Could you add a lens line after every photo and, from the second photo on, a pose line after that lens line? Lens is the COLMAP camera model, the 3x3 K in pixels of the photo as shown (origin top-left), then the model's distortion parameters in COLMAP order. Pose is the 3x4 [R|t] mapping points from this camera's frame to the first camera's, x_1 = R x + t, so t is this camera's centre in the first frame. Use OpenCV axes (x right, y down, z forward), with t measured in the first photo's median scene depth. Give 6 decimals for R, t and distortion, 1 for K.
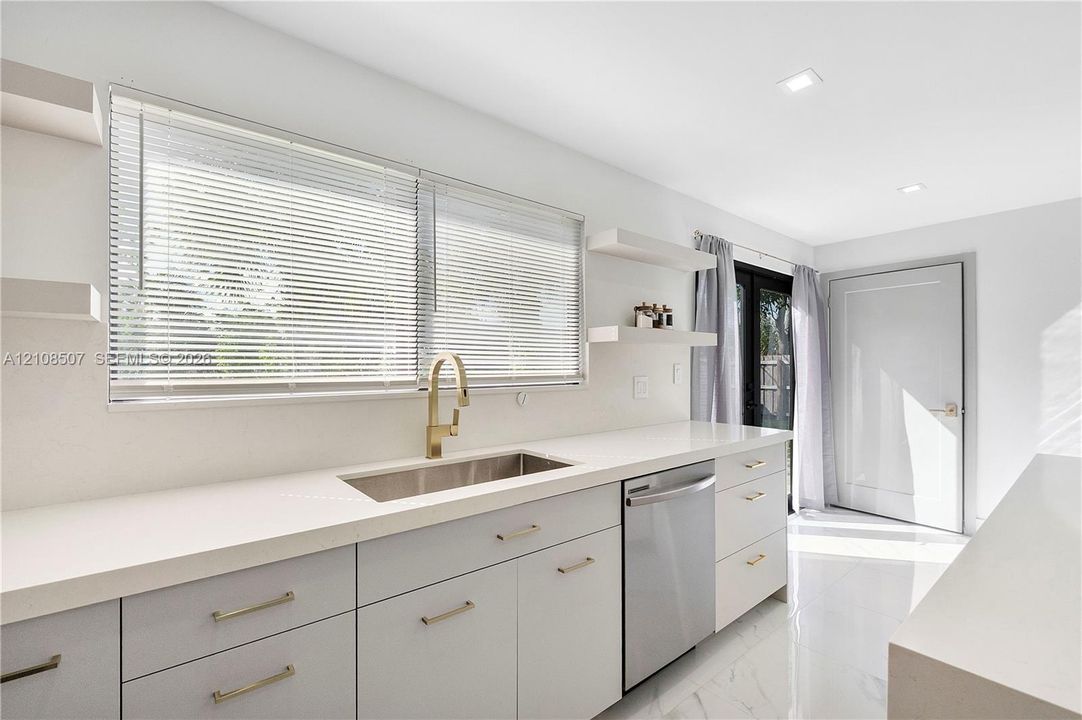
lens RADIAL K [[458.8, 0, 538.8], [0, 458.8, 363.8], [0, 0, 1]] dist [-0.007907, -0.000354]
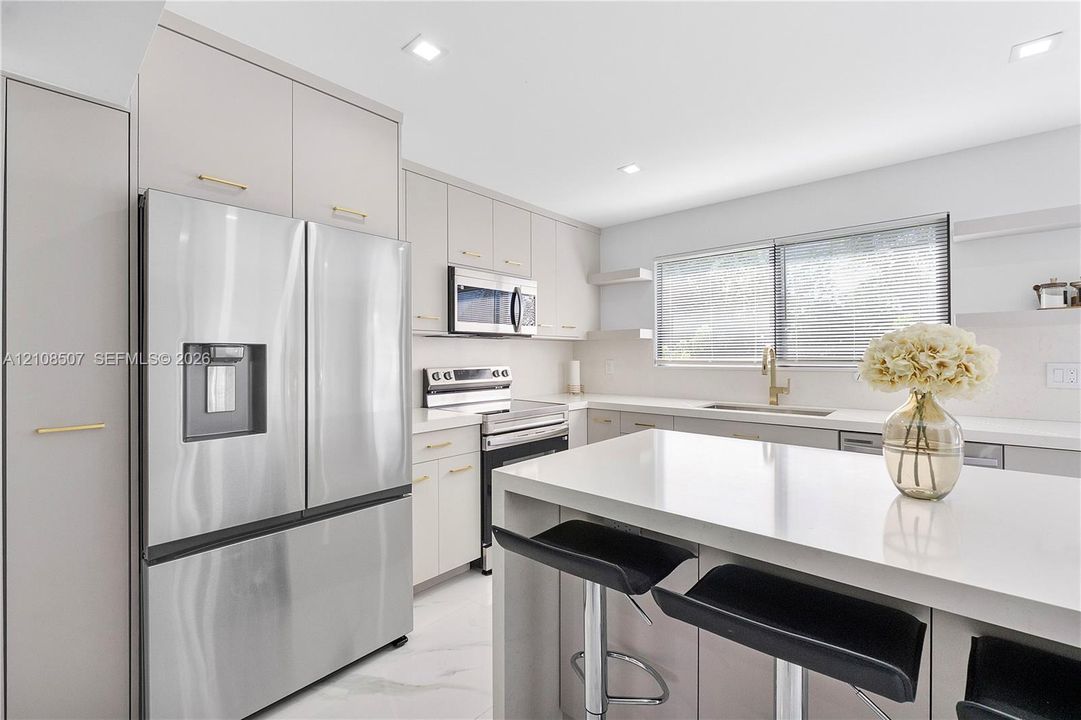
lens RADIAL K [[458.4, 0, 545.8], [0, 458.4, 353.1], [0, 0, 1]] dist [-0.007907, -0.000354]
pose [[0.168009, -0.003161, -0.985780, 0.935167], [0.013727, 0.999905, -0.000867, -0.003577], [0.985690, -0.013386, 0.168036, -0.108651]]
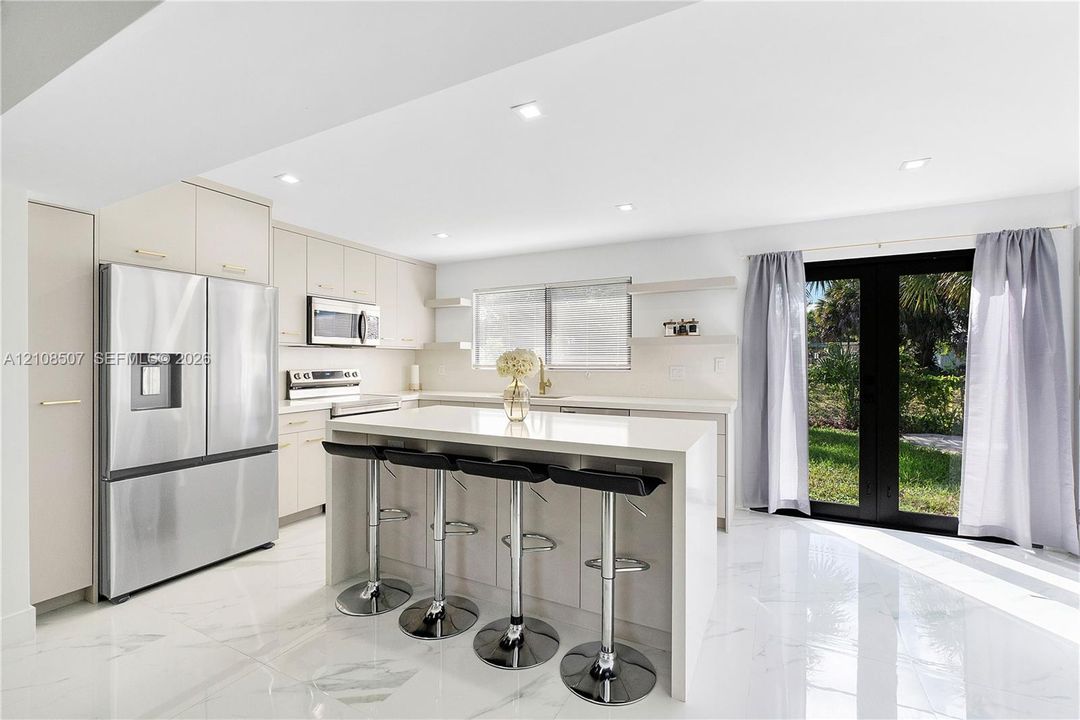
lens RADIAL K [[457.9, 0, 541.3], [0, 457.9, 359.3], [0, 0, 1]] dist [-0.007907, -0.000354]
pose [[0.402556, -0.001222, -0.915395, 1.520689], [0.008546, 0.999961, 0.002423, -0.003920], [0.915356, -0.008798, 0.402550, -0.051842]]
